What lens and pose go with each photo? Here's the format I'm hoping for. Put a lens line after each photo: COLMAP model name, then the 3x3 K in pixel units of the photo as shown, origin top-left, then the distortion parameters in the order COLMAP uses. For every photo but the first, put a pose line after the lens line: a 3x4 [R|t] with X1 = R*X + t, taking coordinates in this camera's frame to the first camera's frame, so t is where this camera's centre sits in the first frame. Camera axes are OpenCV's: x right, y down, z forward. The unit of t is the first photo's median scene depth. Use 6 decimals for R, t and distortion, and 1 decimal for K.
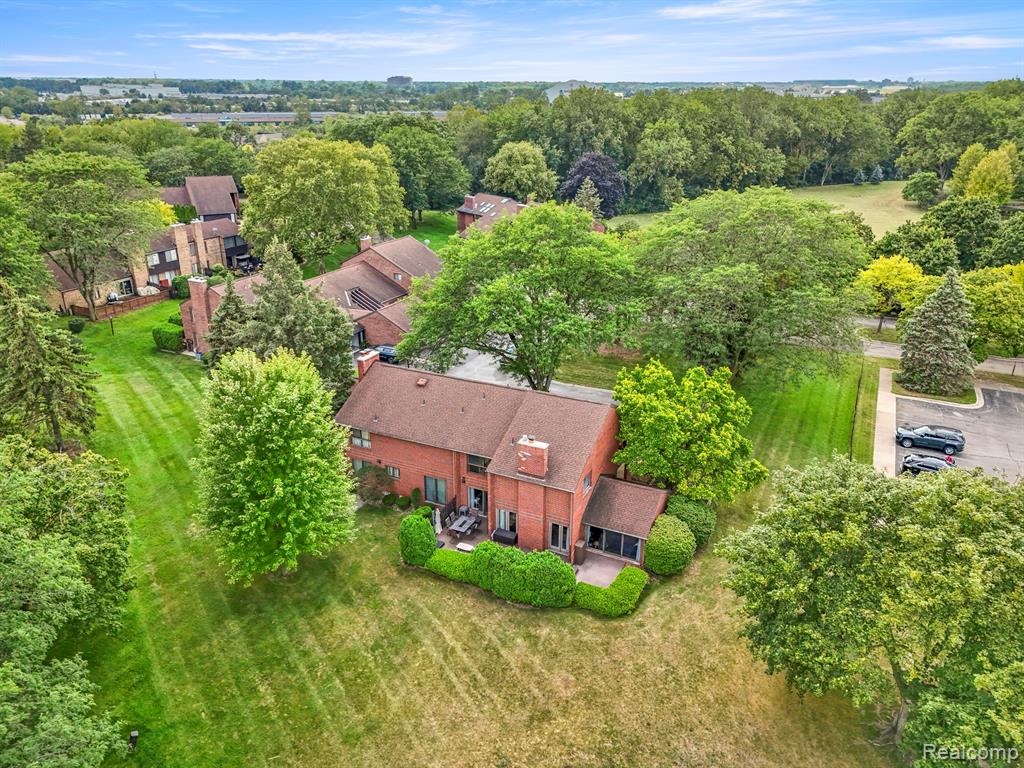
lens RADIAL K [[751.9, 0, 512.0], [0, 751.9, 384.0], [0, 0, 1]] dist [0.067585, -0.060341]
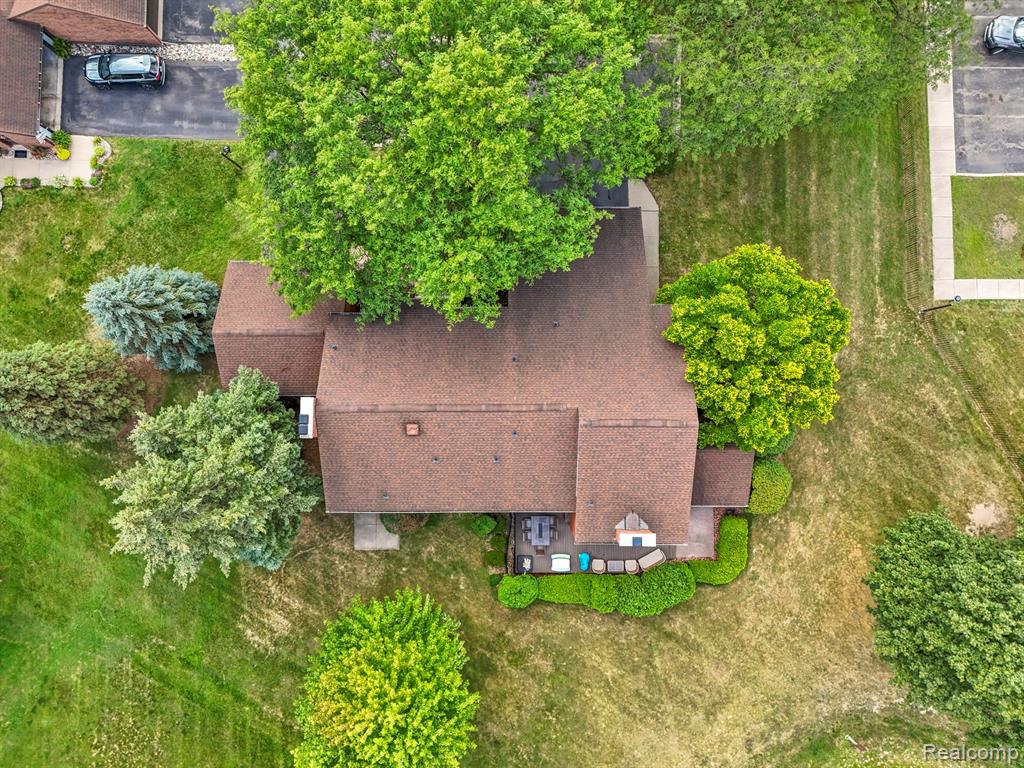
lens RADIAL K [[751.9, 0, 512.0], [0, 751.9, 384.0], [0, 0, 1]] dist [0.067585, -0.060341]
pose [[0.899860, -0.436146, 0.005362, -0.011608], [0.177719, 0.377843, 0.908653, -0.353954], [-0.398332, -0.816708, 0.417517, 0.389160]]
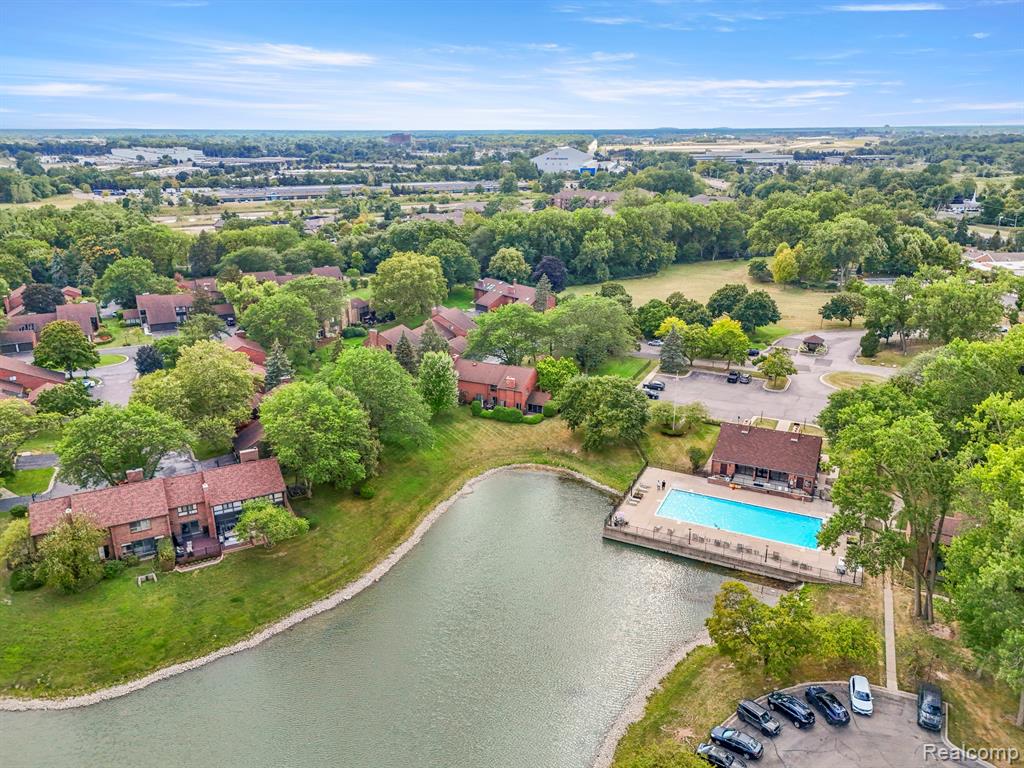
lens RADIAL K [[751.9, 0, 512.0], [0, 751.9, 384.0], [0, 0, 1]] dist [0.067585, -0.060341]
pose [[0.999939, -0.010041, 0.004555, 0.008756], [0.010267, 0.998559, -0.052682, 0.131566], [-0.004020, 0.052726, 0.998601, -1.116135]]
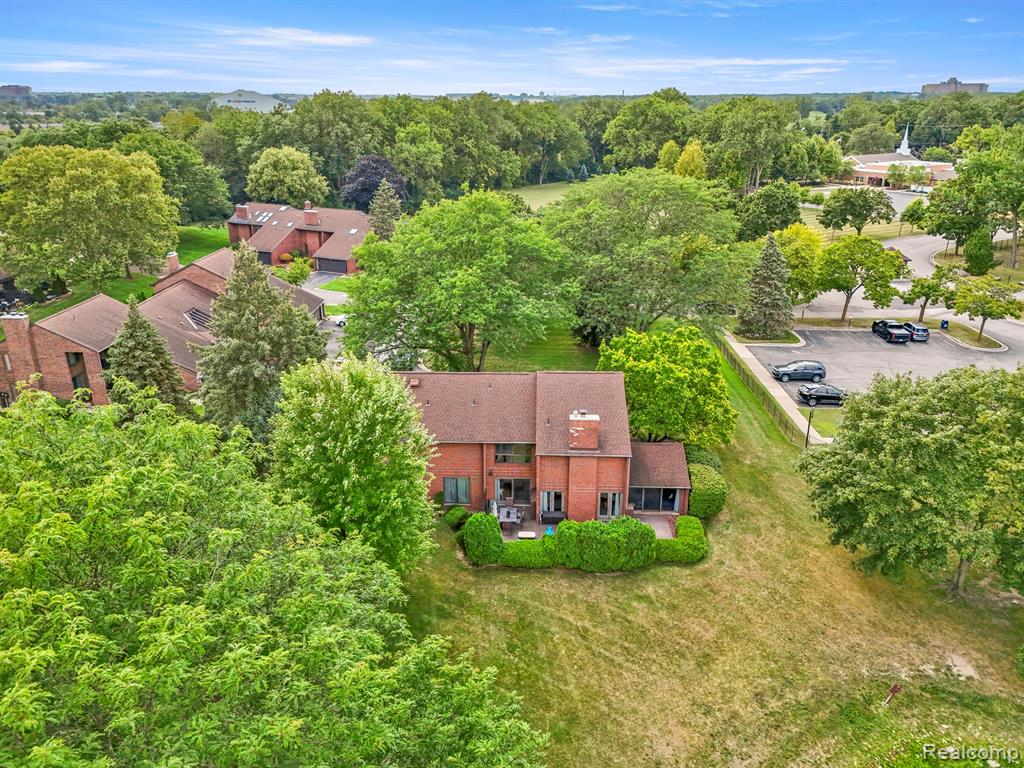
lens RADIAL K [[751.9, 0, 512.0], [0, 751.9, 384.0], [0, 0, 1]] dist [0.067585, -0.060341]
pose [[0.914240, -0.147715, 0.377286, -0.201672], [0.153047, 0.988089, 0.015994, 0.001561], [-0.375155, 0.043121, 0.925958, 0.042911]]
